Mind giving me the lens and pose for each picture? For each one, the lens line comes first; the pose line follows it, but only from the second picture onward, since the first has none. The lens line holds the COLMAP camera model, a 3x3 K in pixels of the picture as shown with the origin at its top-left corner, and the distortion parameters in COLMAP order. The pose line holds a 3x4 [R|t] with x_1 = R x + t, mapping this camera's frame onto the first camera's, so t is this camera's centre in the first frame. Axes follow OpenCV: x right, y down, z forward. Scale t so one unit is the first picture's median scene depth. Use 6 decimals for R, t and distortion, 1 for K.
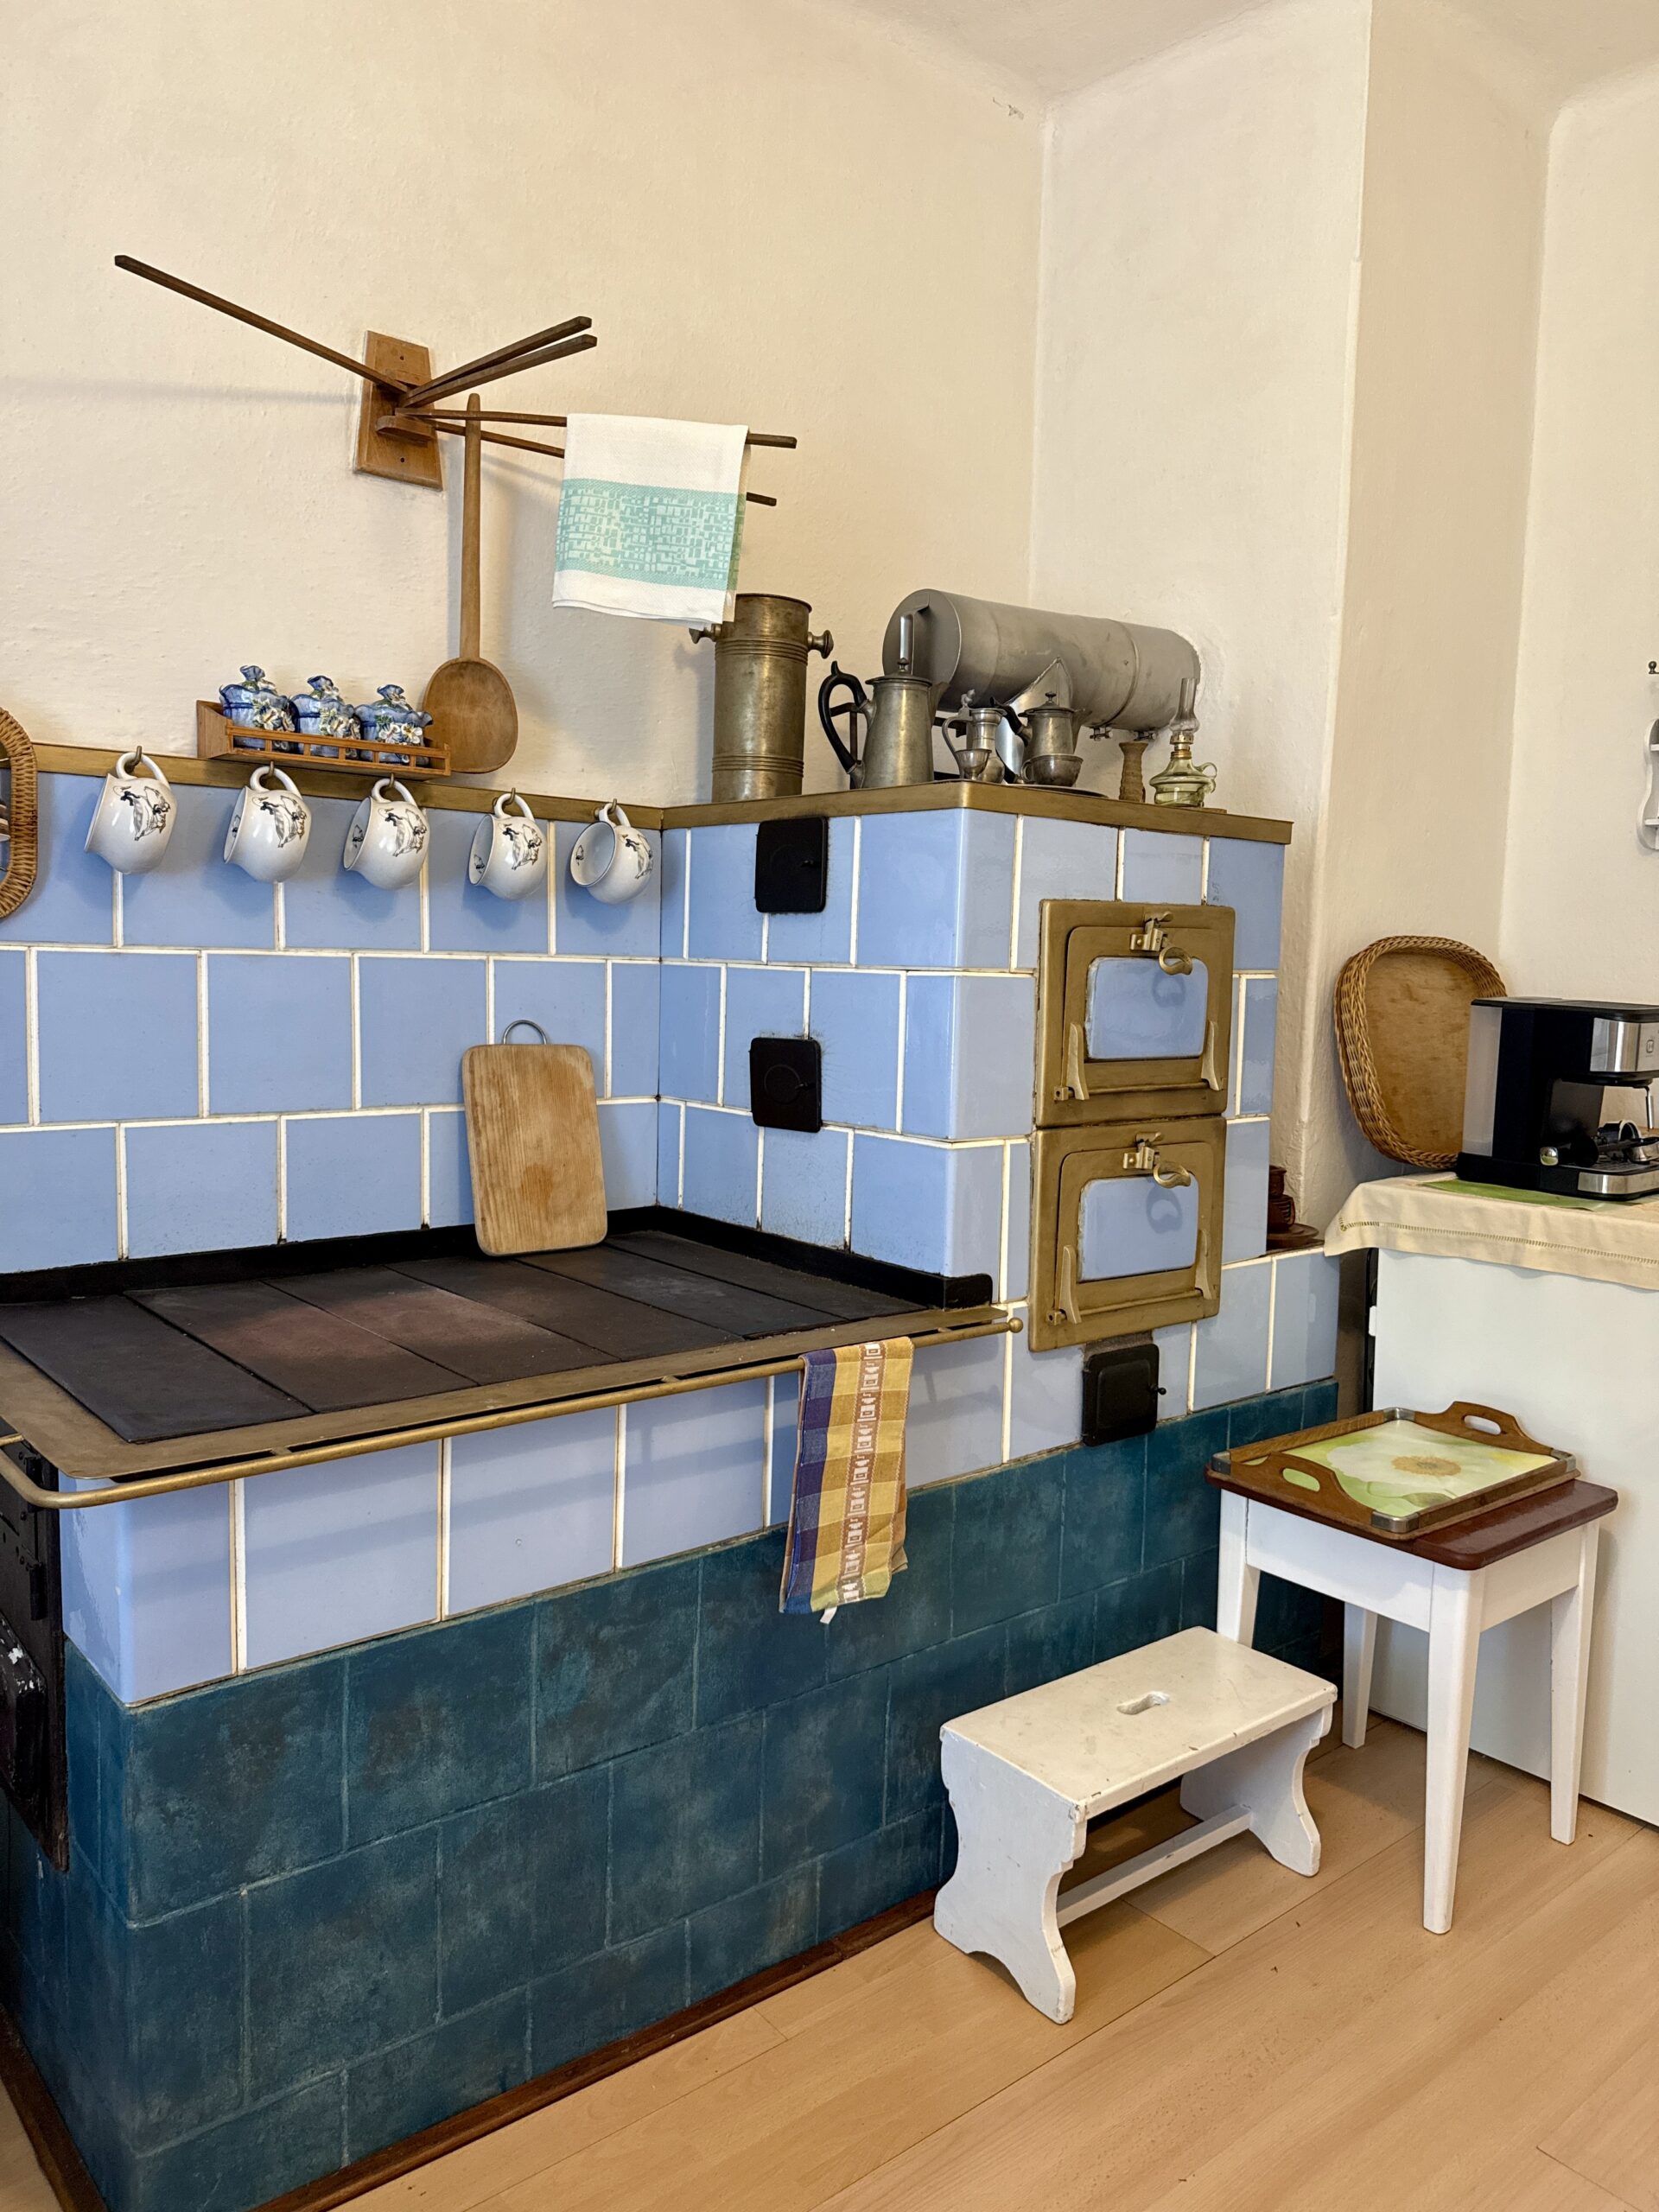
lens RADIAL K [[1523.9, 0, 842.5], [0, 1523.9, 1116.7], [0, 0, 1]] dist [0.025538, -0.044480]
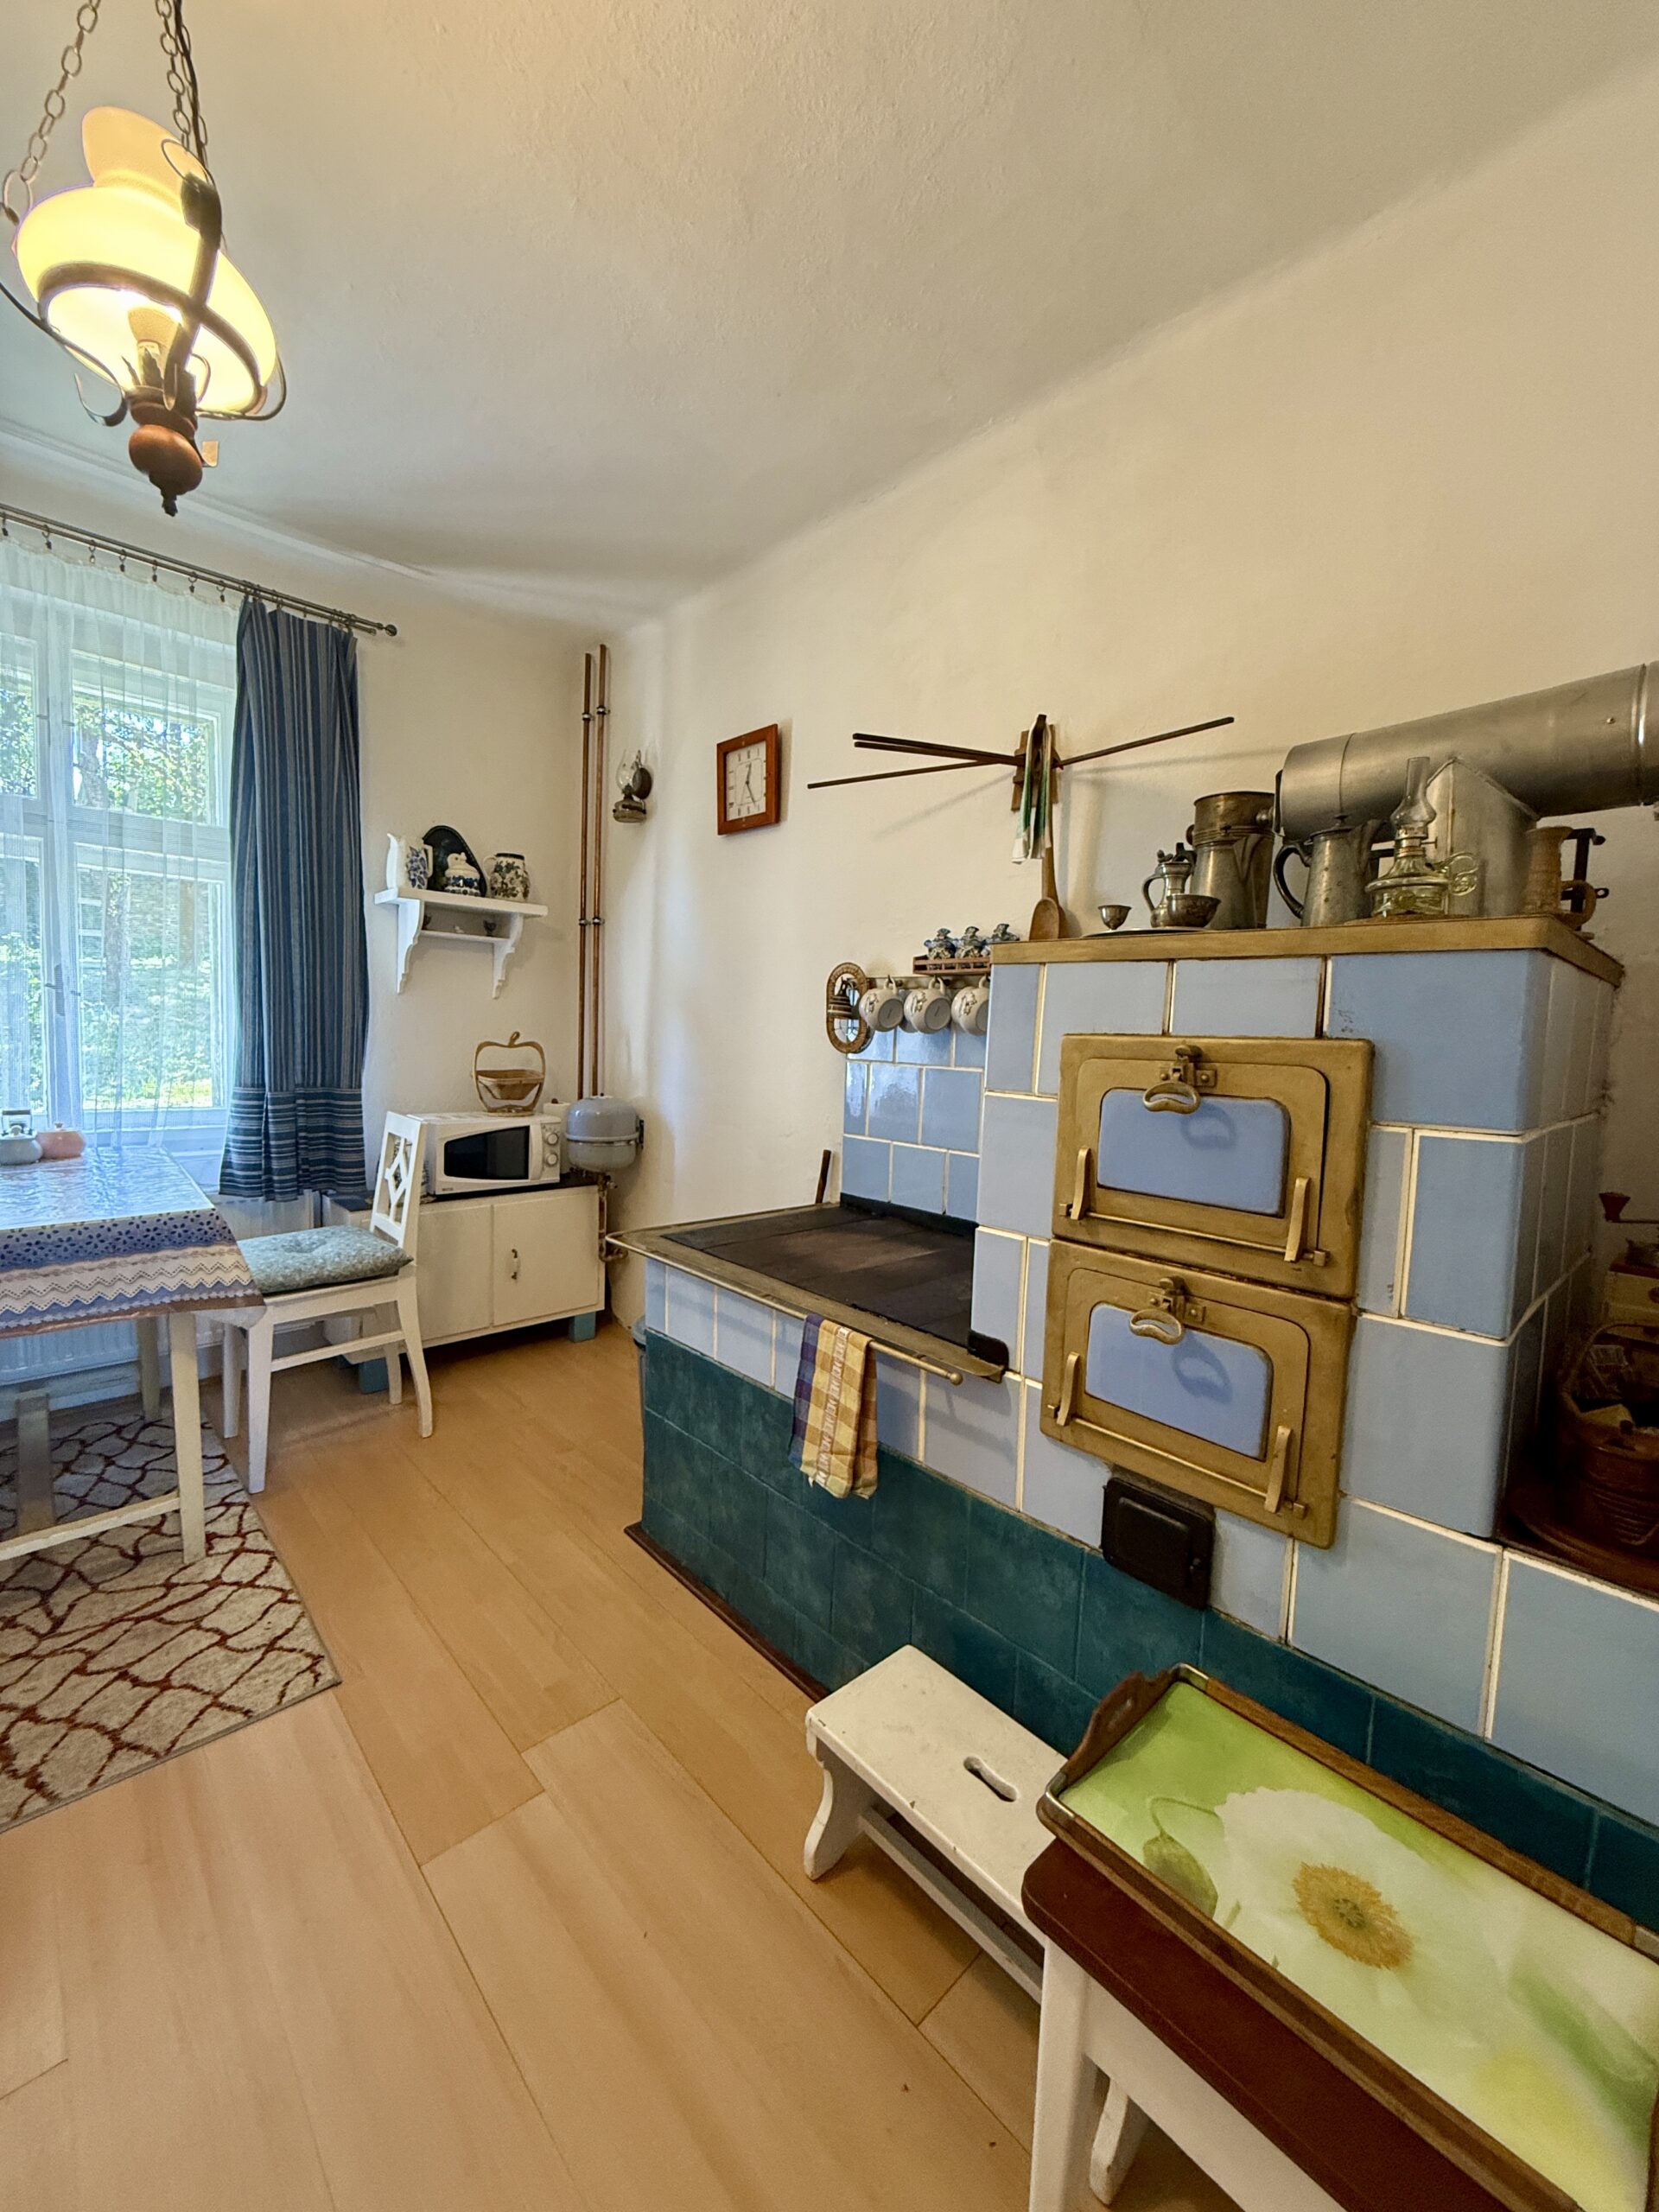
lens RADIAL K [[875.8, 0, 817.6], [0, 875.8, 1099.8], [0, 0, 1]] dist [-0.000513, 0.000317]
pose [[0.063112, 0.063232, -0.996001, 0.878993], [-0.127994, 0.990262, 0.054758, -0.125603], [0.989765, 0.124026, 0.070591, 0.877882]]
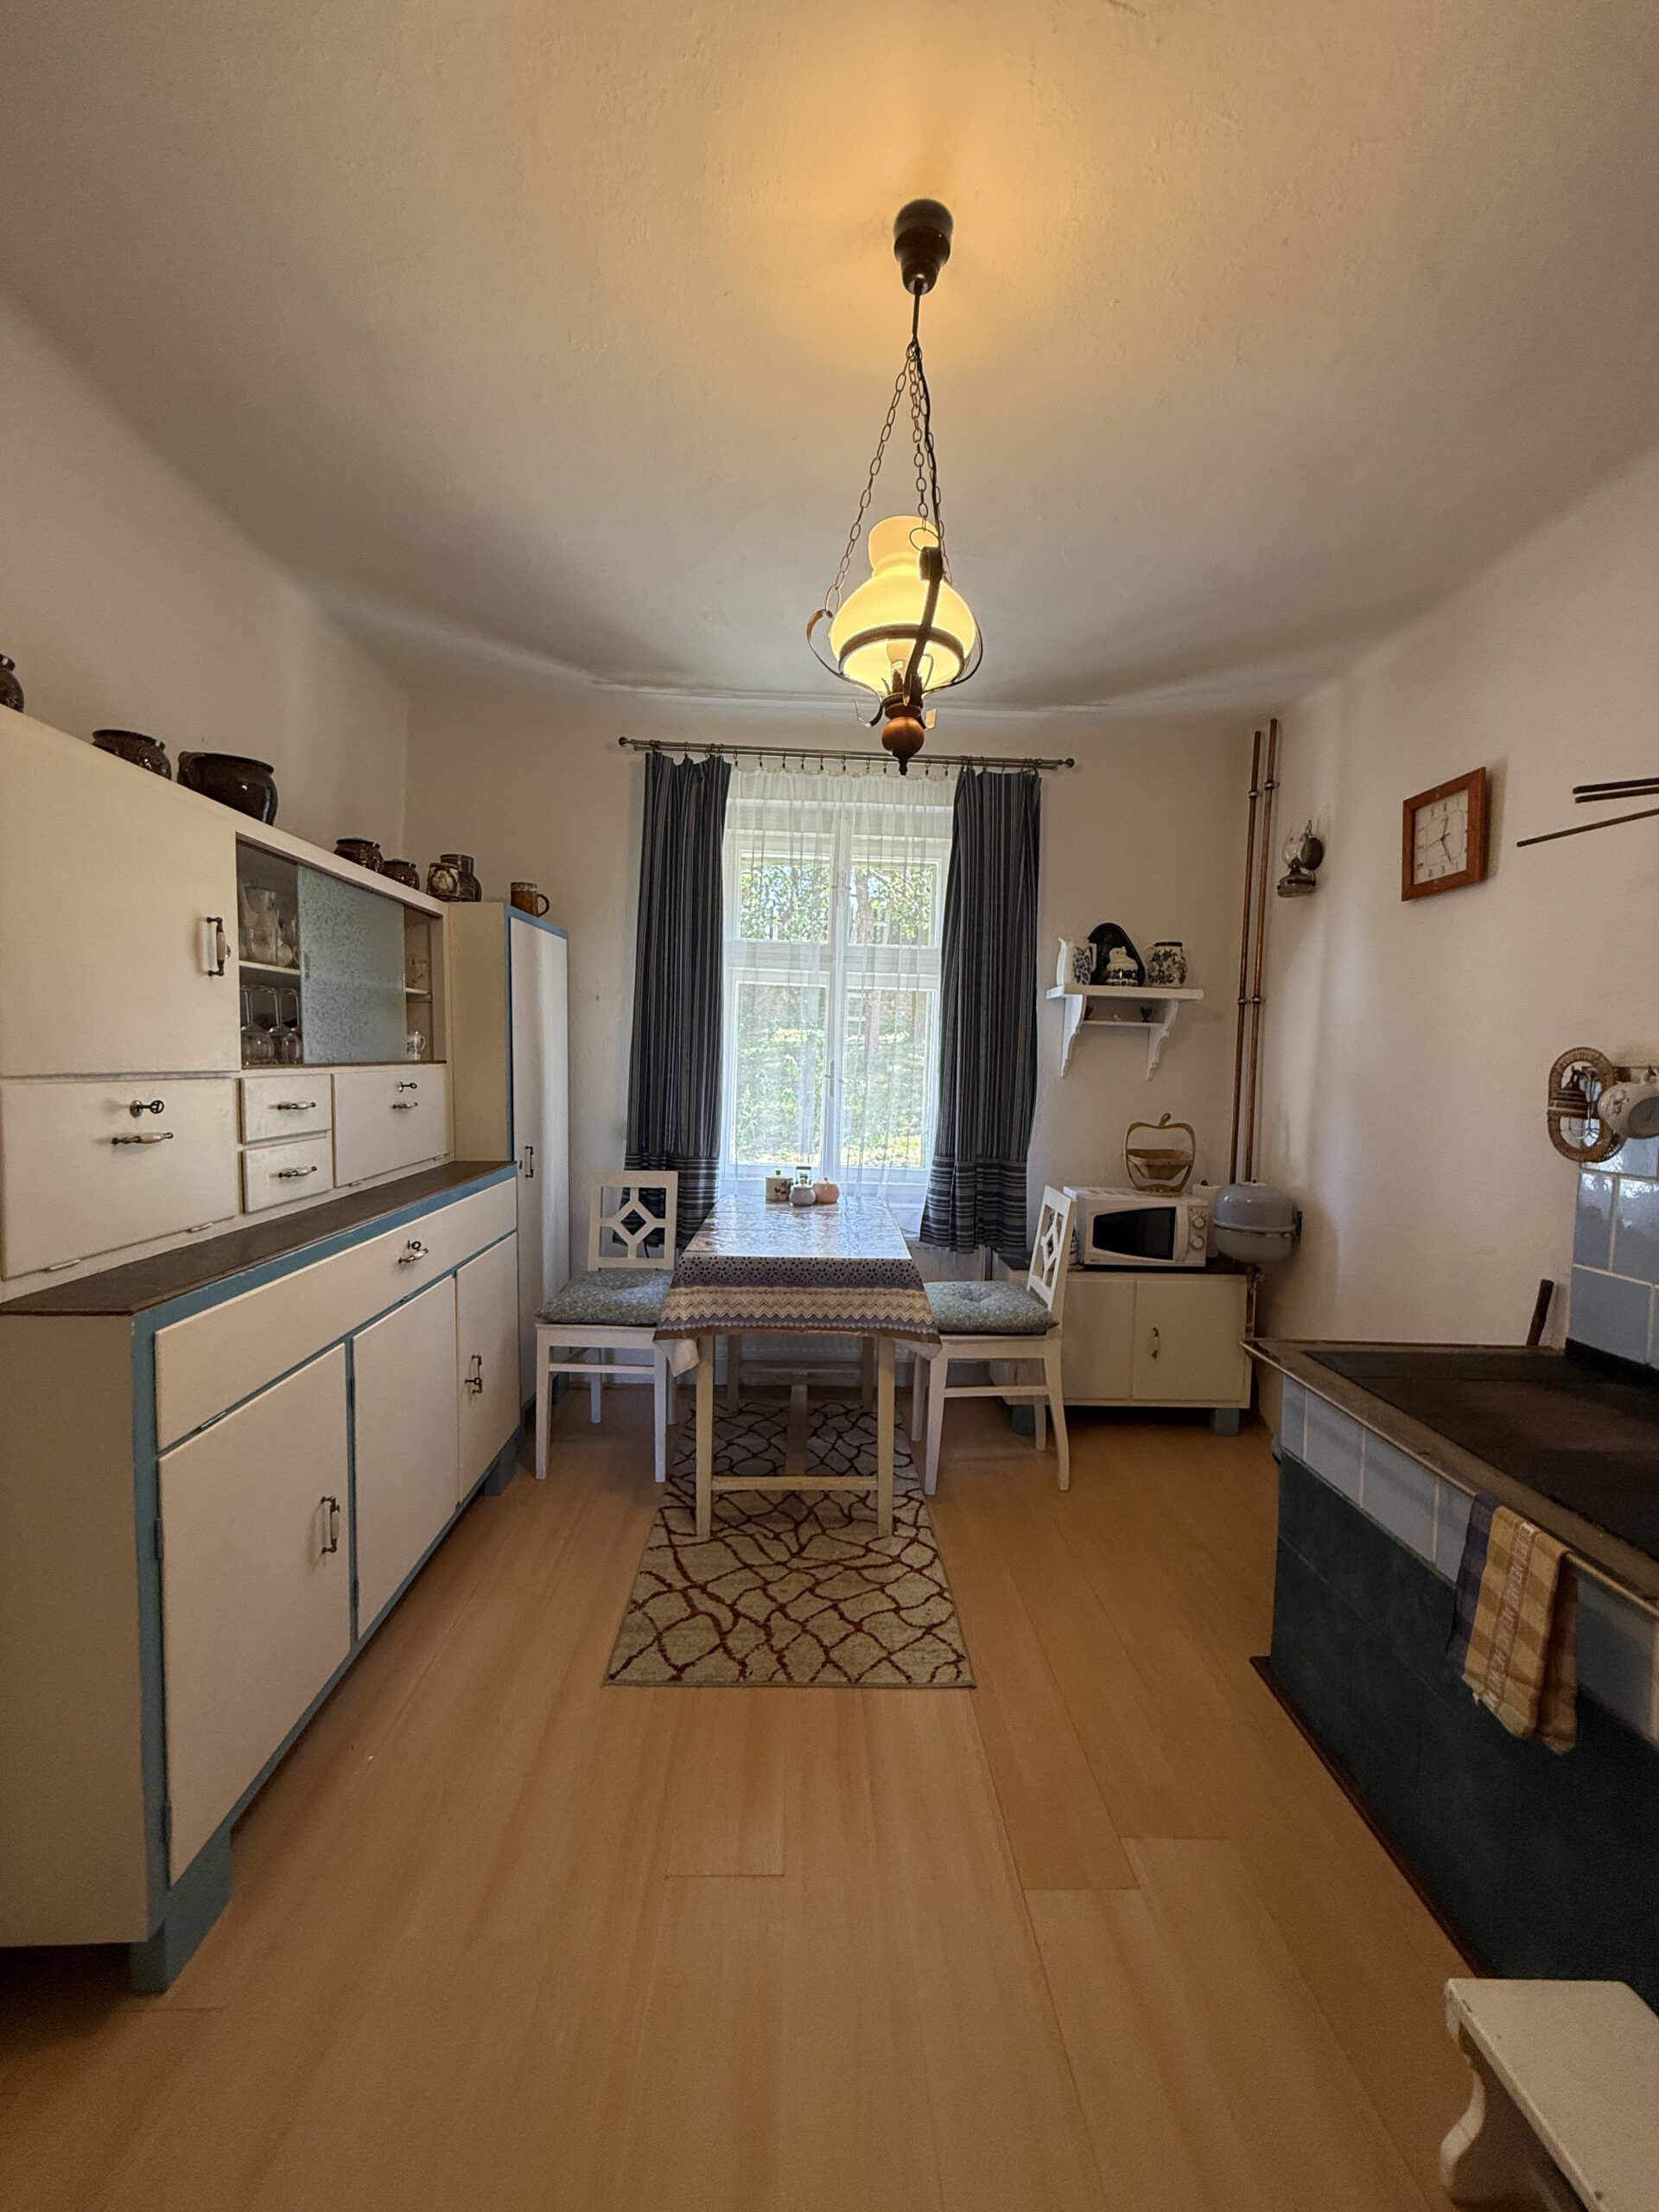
lens RADIAL K [[875.8, 0, 831.0], [0, 875.8, 1097.2], [0, 0, 1]] dist [-0.000513, 0.000317]
pose [[-0.609440, -0.006499, -0.792806, 0.934964], [-0.117717, 0.989624, 0.082378, -0.190164], [0.784045, 0.143532, -0.603882, 0.930153]]
